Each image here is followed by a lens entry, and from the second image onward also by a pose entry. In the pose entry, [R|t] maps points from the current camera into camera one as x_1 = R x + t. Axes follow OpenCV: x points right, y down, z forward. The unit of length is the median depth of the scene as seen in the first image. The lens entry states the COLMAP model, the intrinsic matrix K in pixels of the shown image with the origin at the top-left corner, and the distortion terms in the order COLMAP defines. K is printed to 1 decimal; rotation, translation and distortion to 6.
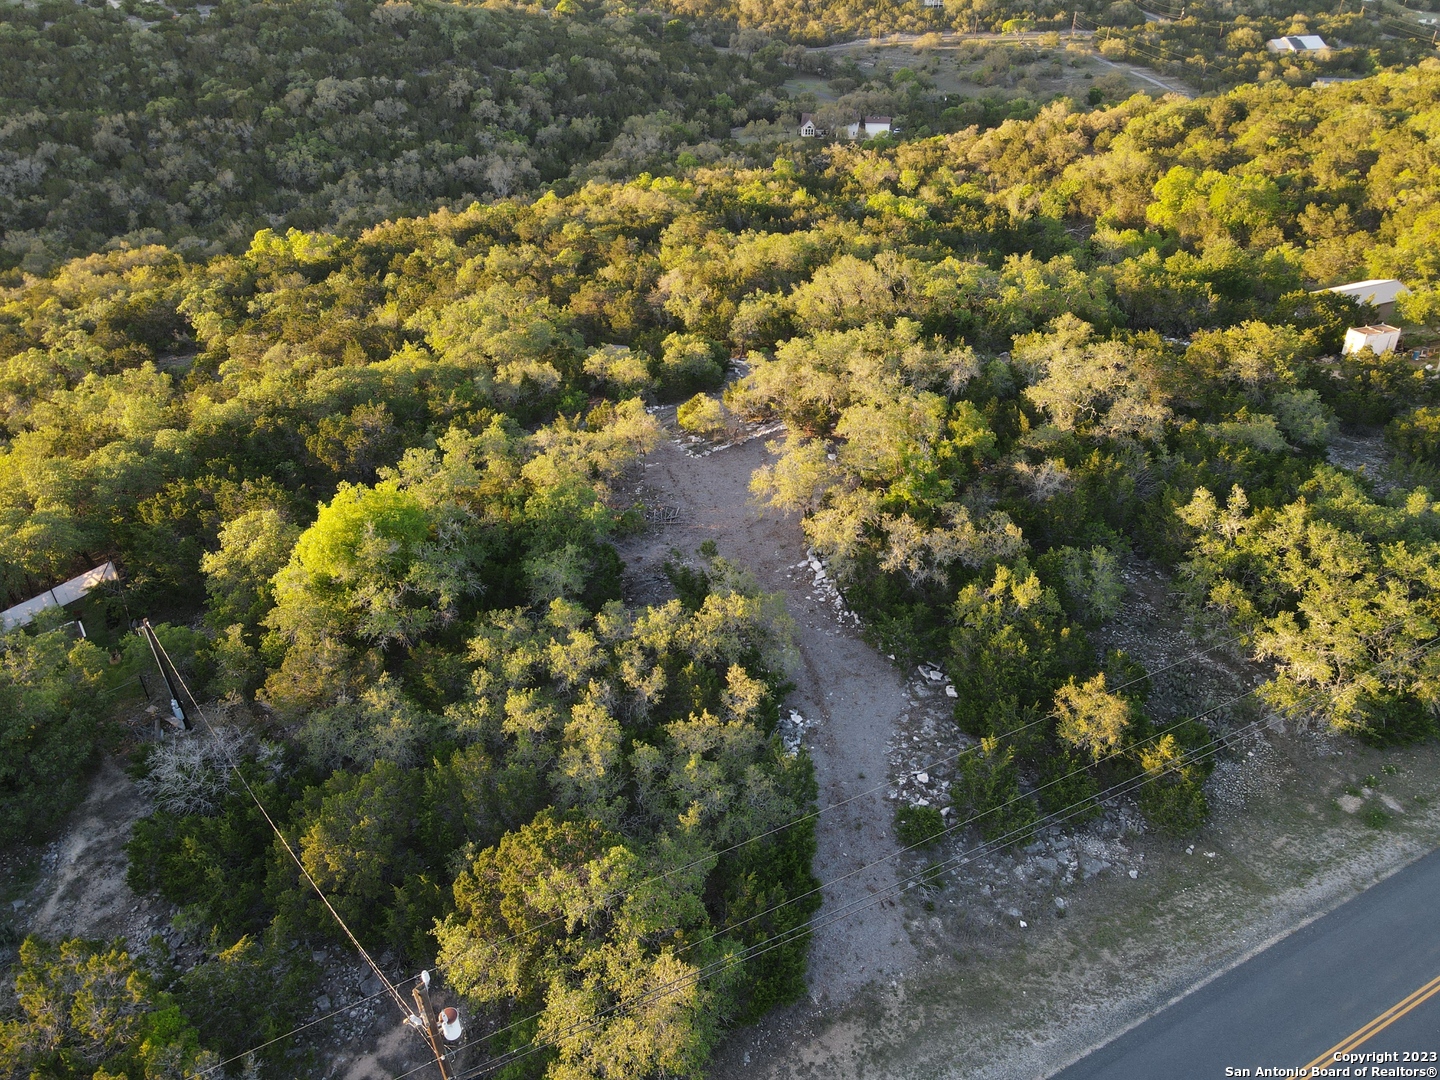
lens RADIAL K [[1055.7, 0, 718.8], [0, 1055.7, 531.8], [0, 0, 1]] dist [0.012603, 0.005360]
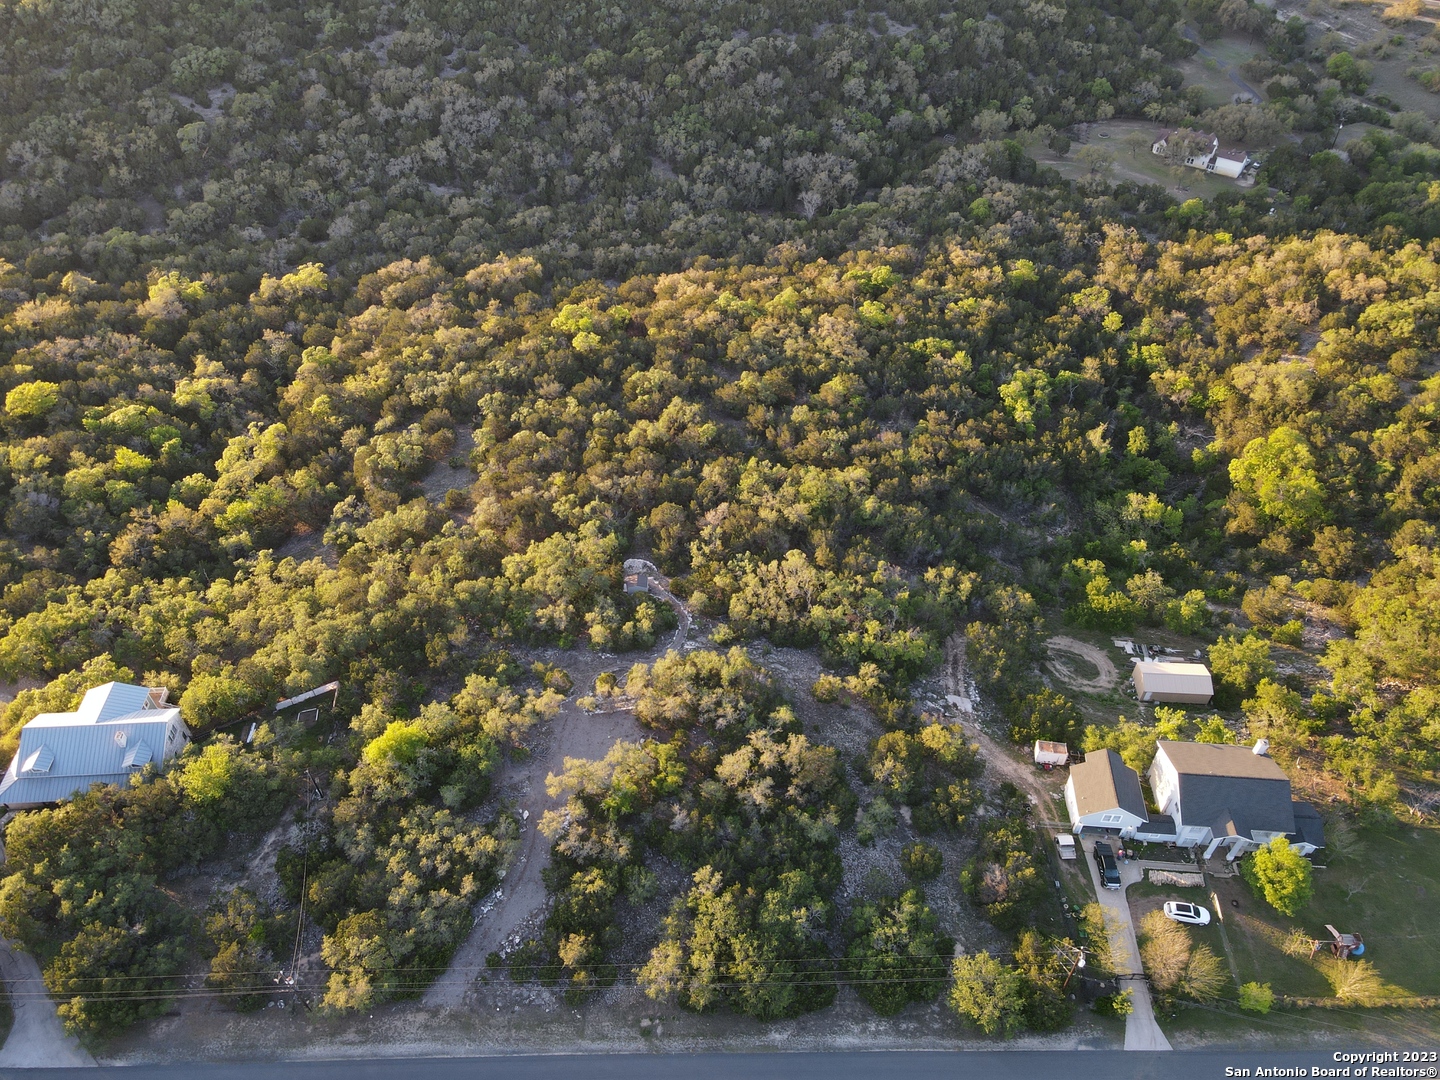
lens RADIAL K [[1055.7, 0, 718.8], [0, 1055.7, 531.8], [0, 0, 1]] dist [0.012603, 0.005360]
pose [[0.892569, 0.319847, -0.317835, 0.174934], [-0.243522, 0.935168, 0.257210, -0.232019], [0.379497, -0.152178, 0.912592, -0.164352]]
